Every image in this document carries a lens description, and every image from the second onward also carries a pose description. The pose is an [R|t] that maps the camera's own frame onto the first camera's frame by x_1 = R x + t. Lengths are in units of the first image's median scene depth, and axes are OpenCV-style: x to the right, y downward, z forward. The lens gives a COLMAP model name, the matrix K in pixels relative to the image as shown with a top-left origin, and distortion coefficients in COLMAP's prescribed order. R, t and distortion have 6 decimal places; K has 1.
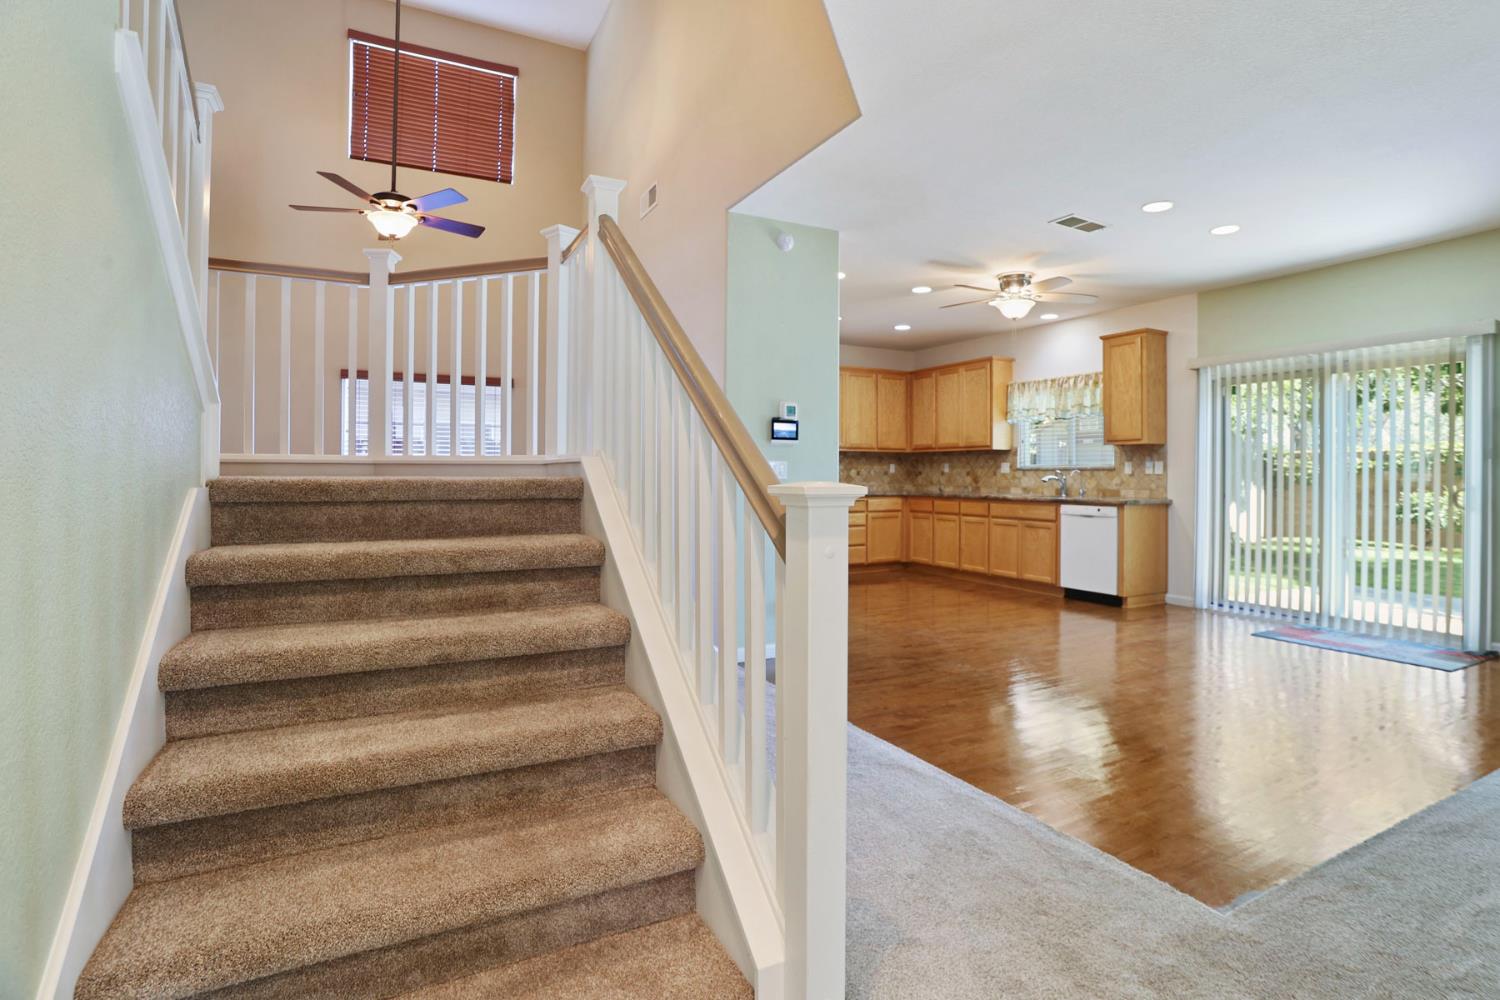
lens RADIAL K [[740.5, 0, 774.5], [0, 740.5, 469.5], [0, 0, 1]] dist [-0.029834, 0.000071]
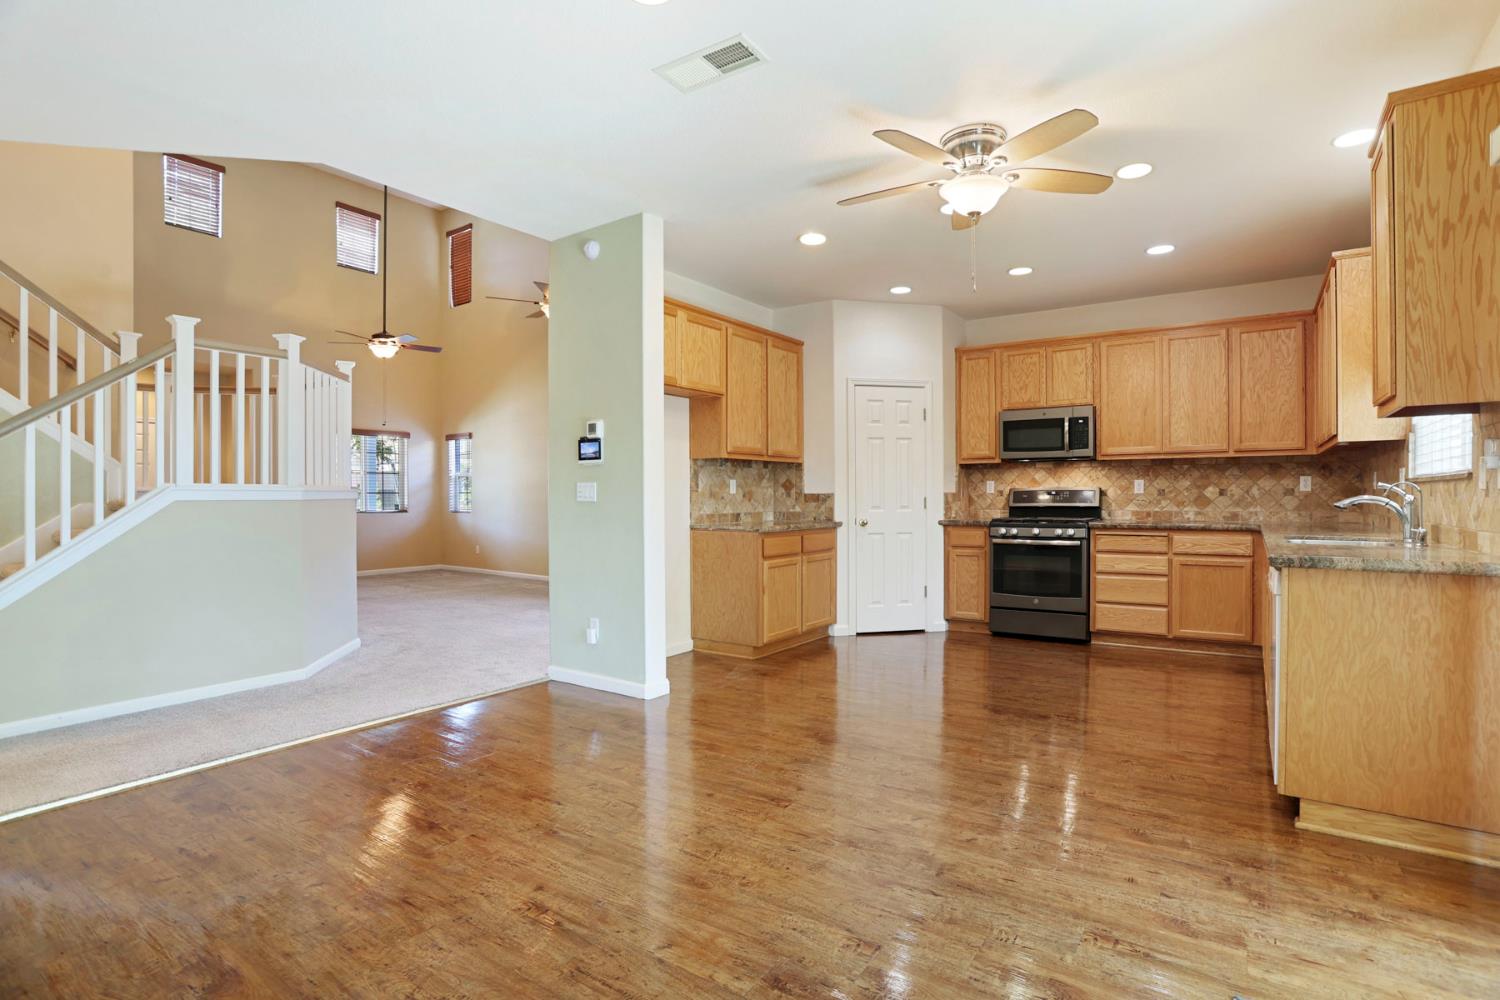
lens RADIAL K [[729.4, 0, 759.1], [0, 729.4, 490.3], [0, 0, 1]] dist [-0.080702, 0.035874]
pose [[0.444159, -0.012256, -0.895864, 0.553280], [0.009582, 0.999914, -0.008929, 0.005535], [0.895897, -0.004618, 0.444238, 0.455802]]
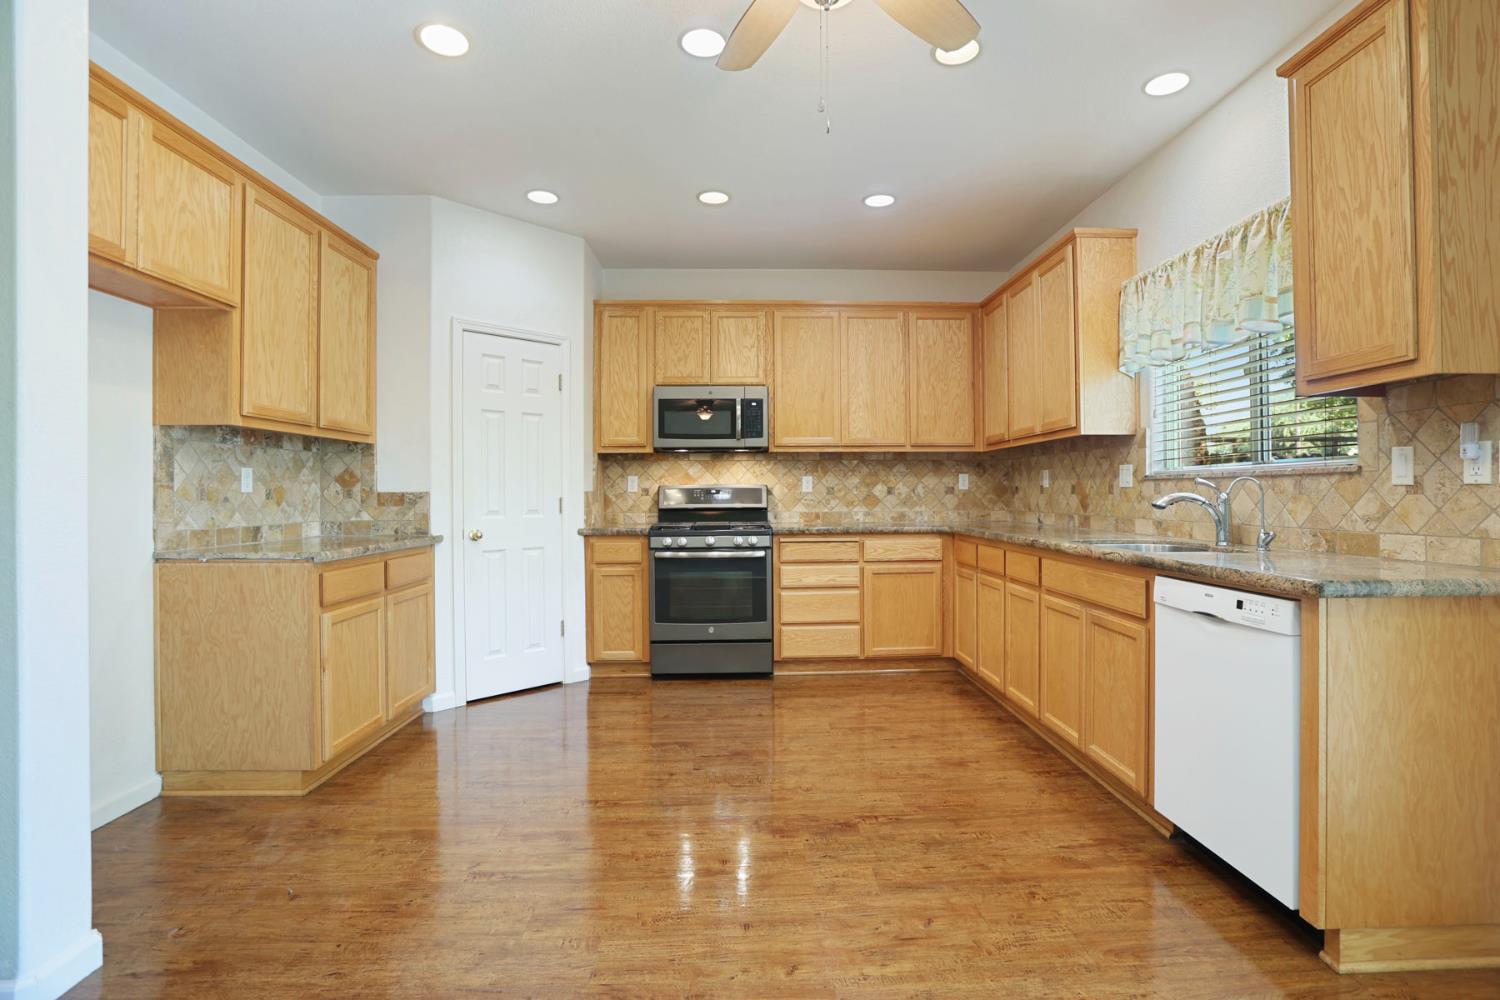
lens RADIAL K [[729.4, 0, 759.1], [0, 729.4, 490.3], [0, 0, 1]] dist [-0.080702, 0.035874]
pose [[0.890373, -0.010971, -0.455099, 0.325761], [0.011420, 0.999933, -0.001764, 0.005011], [0.455088, -0.003626, 0.890439, 0.533403]]
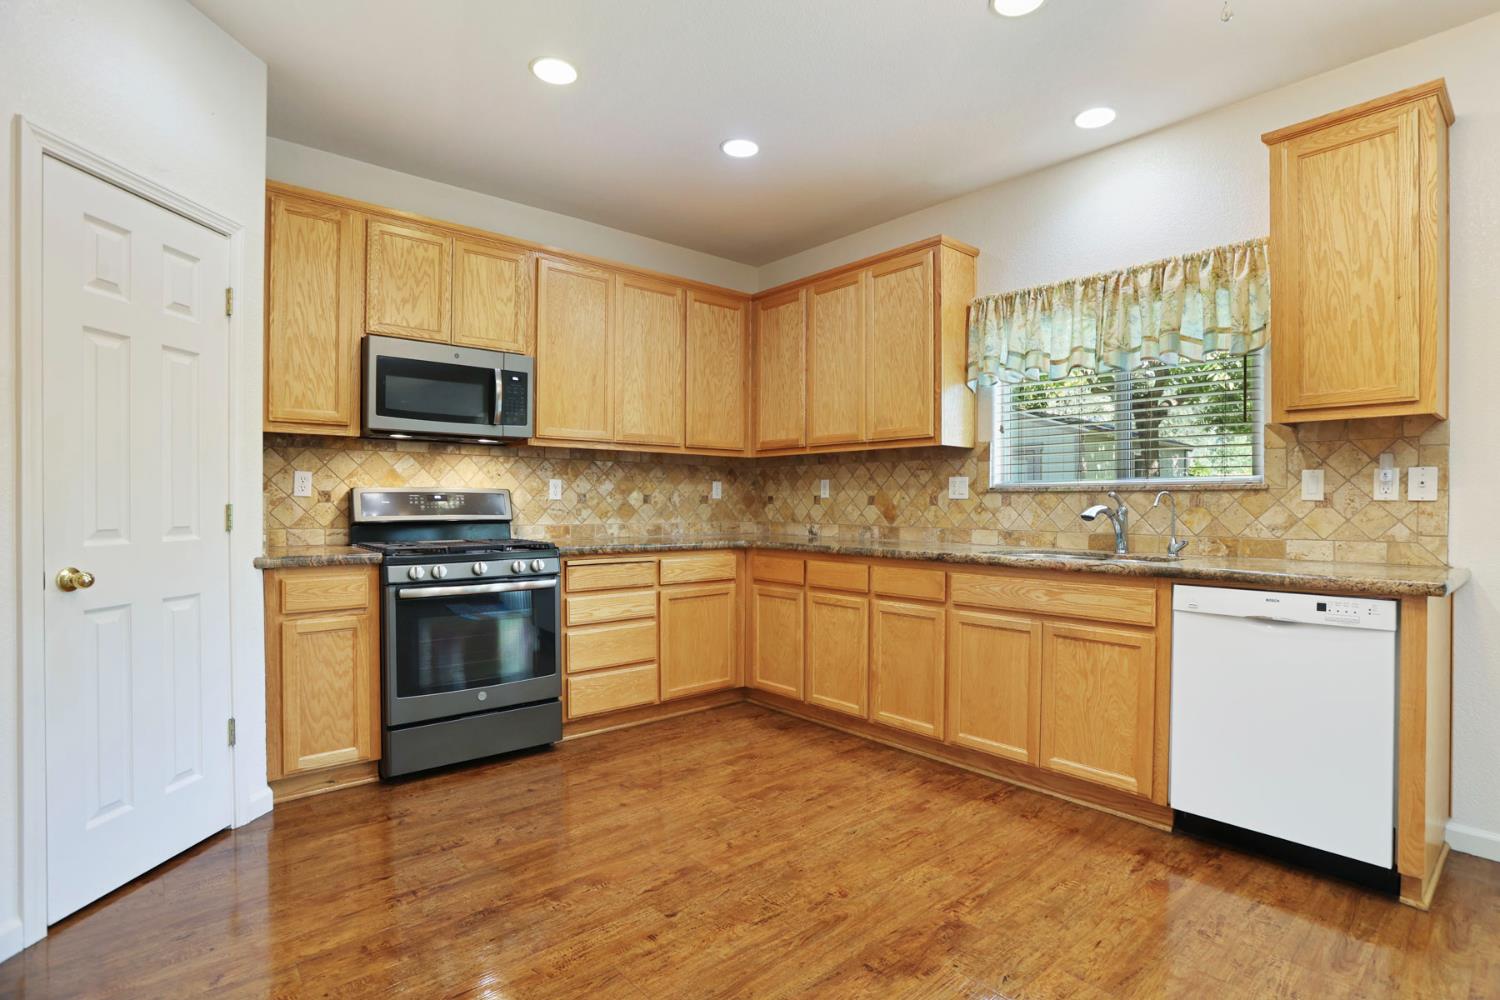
lens RADIAL K [[742.2, 0, 761.1], [0, 742.2, 506.3], [0, 0, 1]] dist [-0.078069, 0.038851]
pose [[0.977531, -0.000314, 0.210789, 0.098973], [-0.001945, 0.999943, 0.010513, 0.005024], [-0.210781, -0.010687, 0.977475, 0.601947]]
